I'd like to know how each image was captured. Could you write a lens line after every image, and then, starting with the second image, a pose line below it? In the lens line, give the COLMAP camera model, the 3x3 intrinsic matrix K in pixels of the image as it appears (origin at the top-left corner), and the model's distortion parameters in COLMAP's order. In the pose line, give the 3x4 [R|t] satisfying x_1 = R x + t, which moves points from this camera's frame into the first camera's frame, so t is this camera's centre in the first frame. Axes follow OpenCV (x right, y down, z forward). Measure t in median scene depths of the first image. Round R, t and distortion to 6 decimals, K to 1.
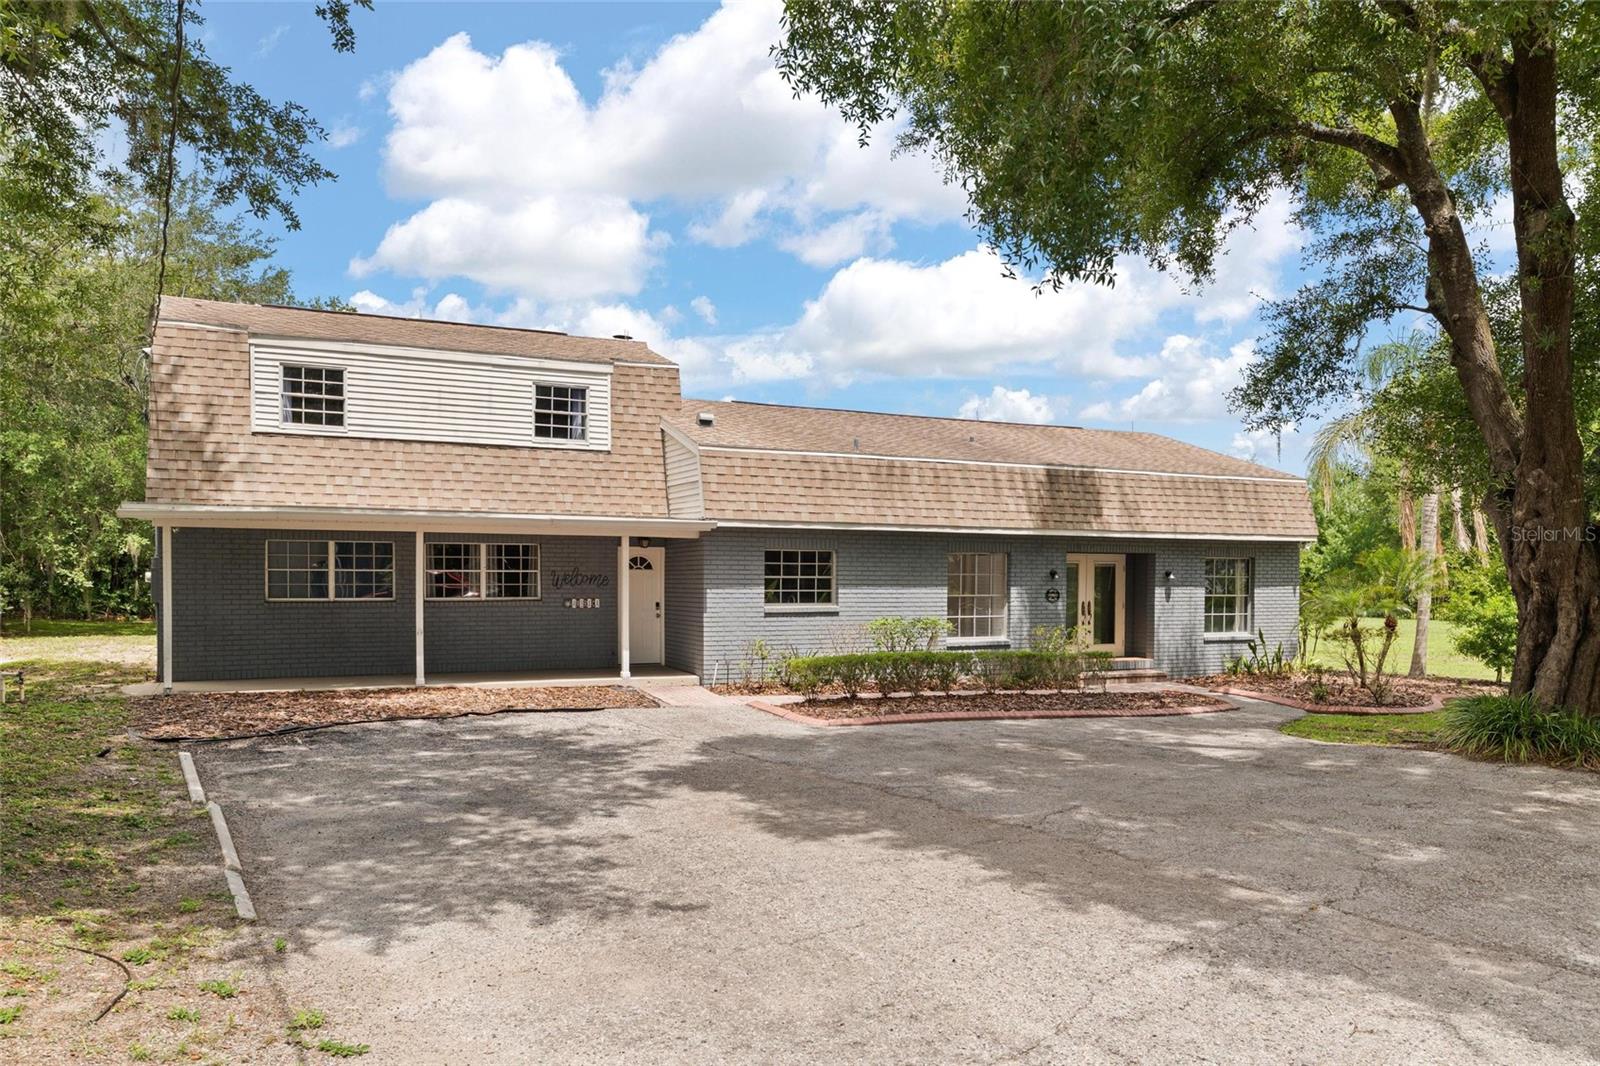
lens RADIAL K [[1078.7, 0, 794.2], [0, 1078.7, 610.6], [0, 0, 1]] dist [0.001831, 0.000303]
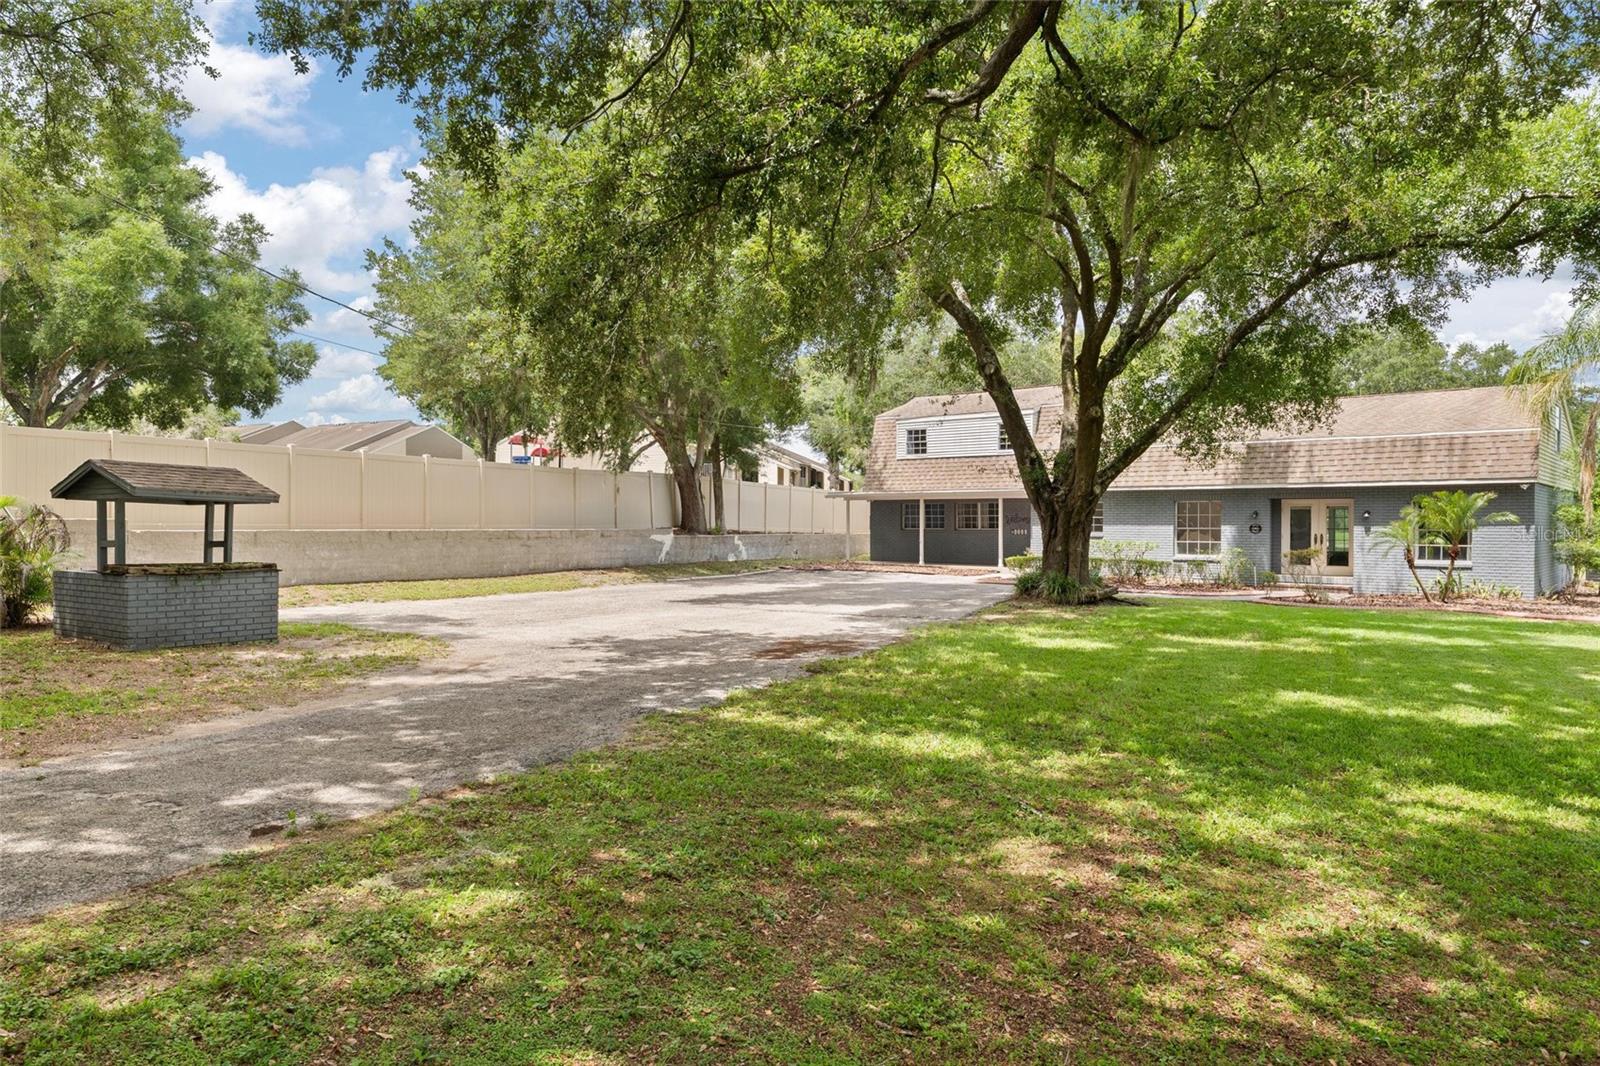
lens RADIAL K [[1078.7, 0, 798.9], [0, 1078.7, 525.8], [0, 0, 1]] dist [0.001831, 0.000303]
pose [[0.429694, -0.002076, -0.902972, 1.383511], [-0.028472, 0.999469, -0.015846, 0.024360], [0.902526, 0.032518, 0.429406, -0.204047]]
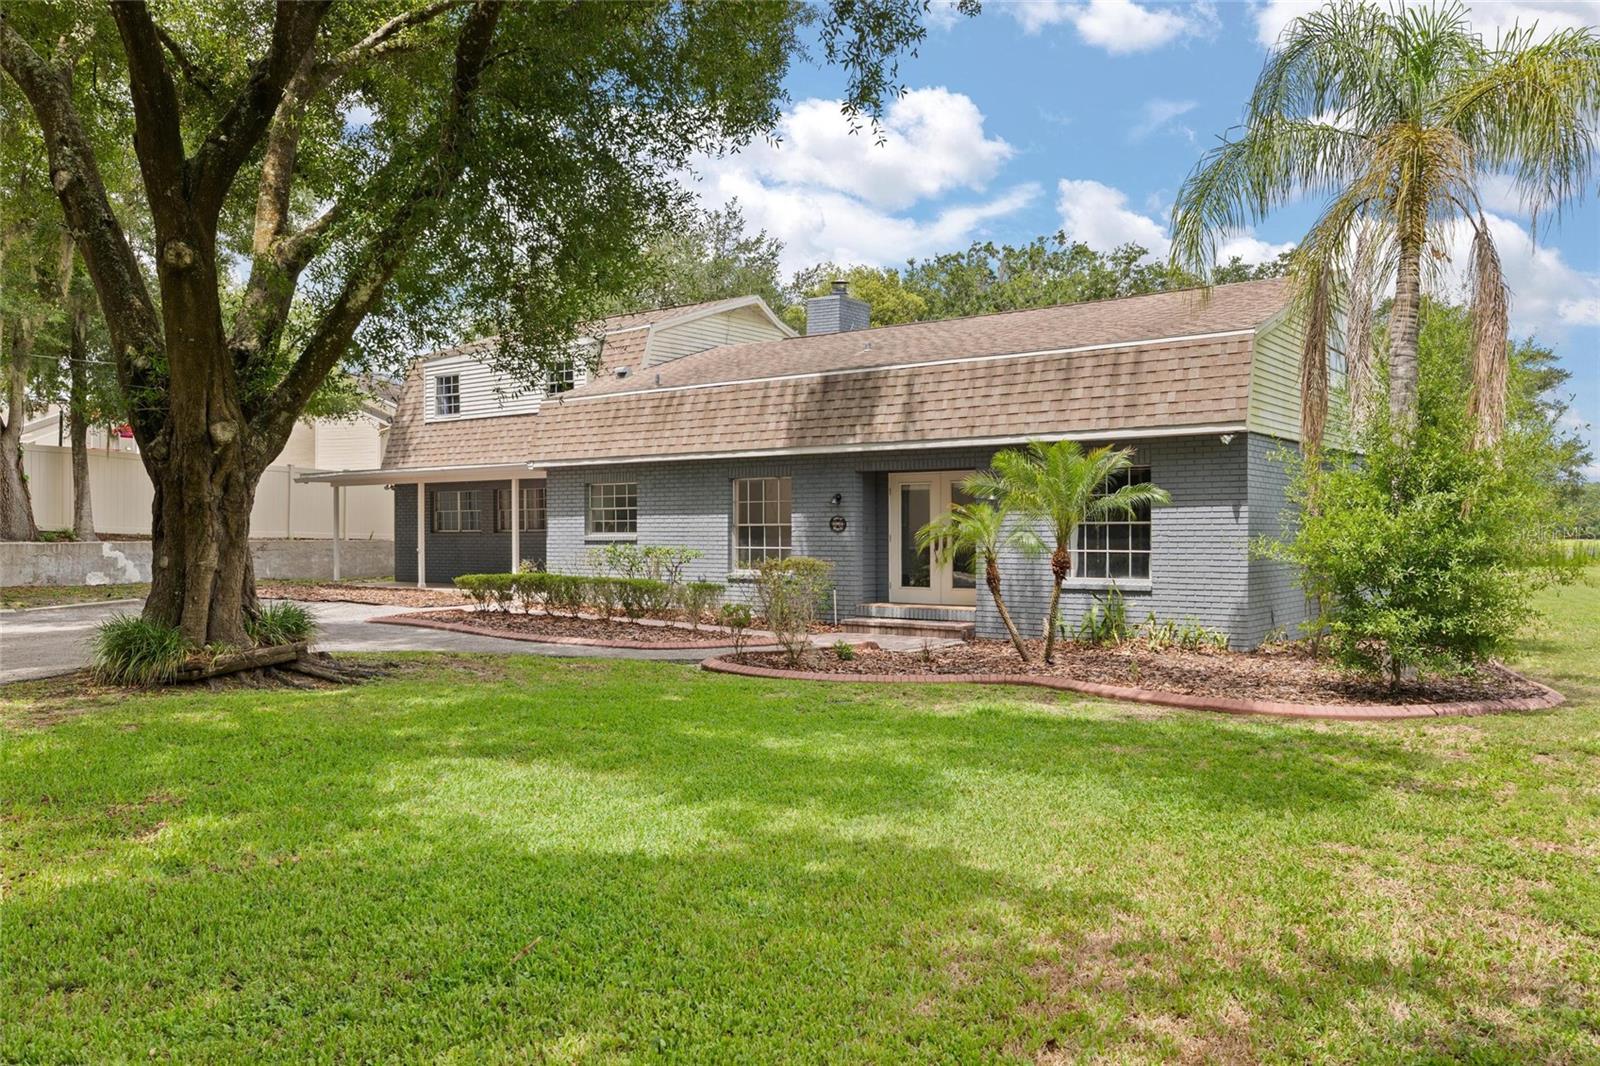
lens RADIAL K [[1239.5, 0, 799.8], [0, 1239.5, 534.1], [0, 0, 1]] dist [-0.005195, -0.002087]
pose [[0.477947, -0.006658, -0.878363, 1.145311], [-0.023629, 0.999512, -0.020434, 0.014990], [0.878071, 0.030521, 0.477557, 0.545773]]
